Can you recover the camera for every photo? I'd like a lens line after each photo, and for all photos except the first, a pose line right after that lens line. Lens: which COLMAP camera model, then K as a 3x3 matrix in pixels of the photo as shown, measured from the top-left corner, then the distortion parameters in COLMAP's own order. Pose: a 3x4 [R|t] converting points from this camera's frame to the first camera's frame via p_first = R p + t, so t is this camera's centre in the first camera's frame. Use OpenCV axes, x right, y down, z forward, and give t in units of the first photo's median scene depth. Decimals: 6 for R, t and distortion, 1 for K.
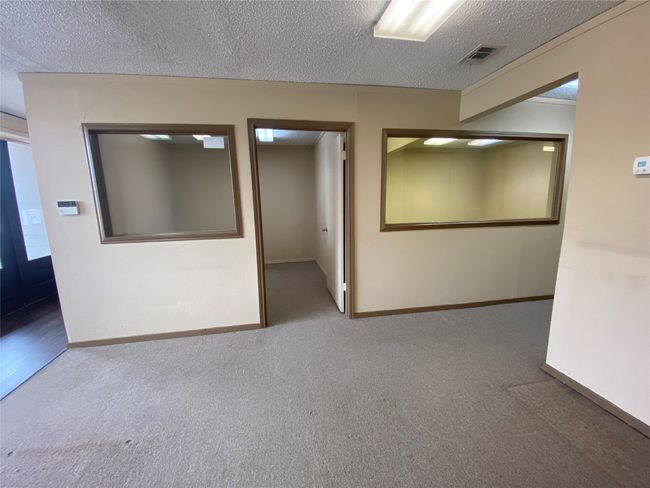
lens RADIAL K [[263.7, 0, 326.6], [0, 263.7, 245.6], [0, 0, 1]] dist [-0.018170, -0.000206]
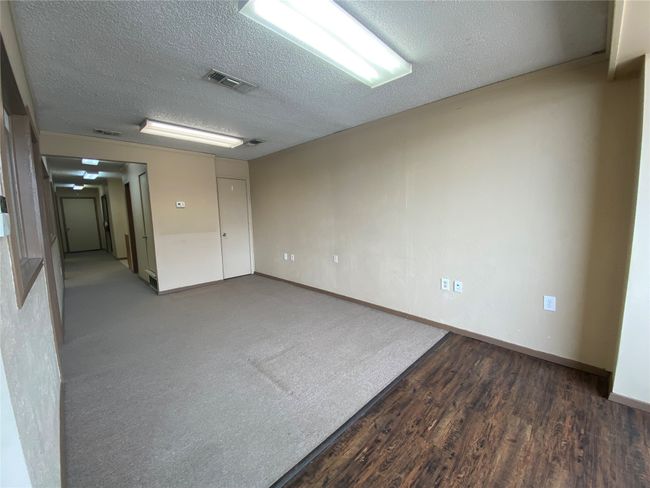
lens RADIAL K [[263.7, 0, 326.6], [0, 263.7, 245.6], [0, 0, 1]] dist [-0.018170, -0.000206]
pose [[-0.560159, -0.066122, 0.825742, -1.493003], [0.179275, 0.963510, 0.198769, -0.084729], [-0.808754, 0.259378, -0.527865, 0.818613]]
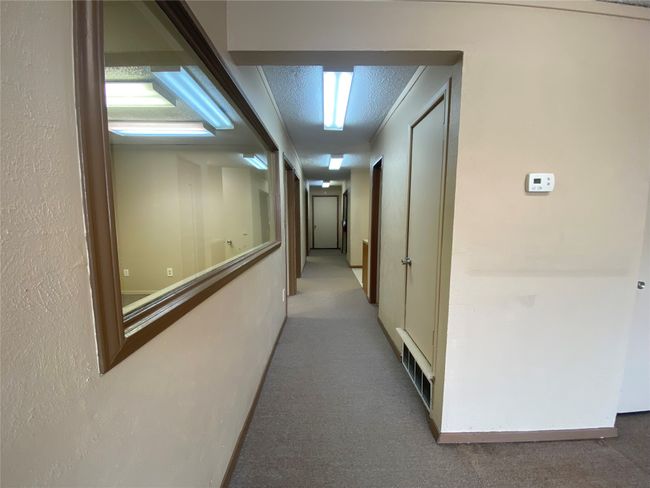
lens RADIAL K [[263.7, 0, 326.6], [0, 263.7, 245.6], [0, 0, 1]] dist [-0.018170, -0.000206]
pose [[0.172697, -0.082830, 0.981486, 0.078793], [0.161896, 0.985293, 0.054665, -0.158188], [-0.971579, 0.149458, 0.183567, 0.975302]]
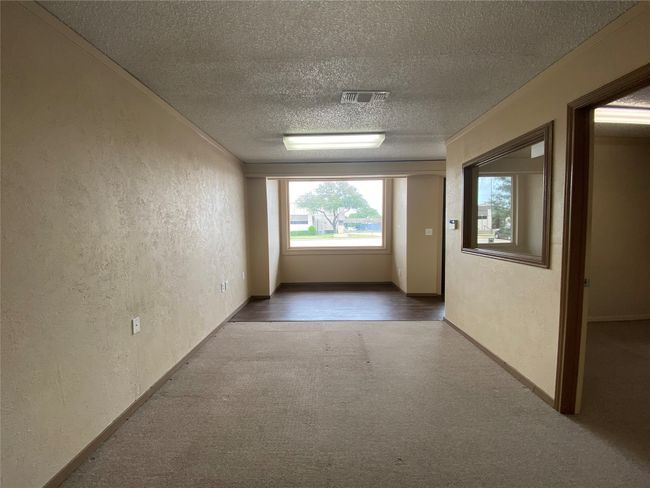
lens RADIAL K [[263.7, 0, 326.6], [0, 263.7, 245.6], [0, 0, 1]] dist [-0.018170, -0.000206]
pose [[-0.210138, 0.087387, -0.973758, 0.571706], [-0.152494, 0.980877, 0.120935, -0.098335], [0.965706, 0.173905, -0.192793, 0.600195]]
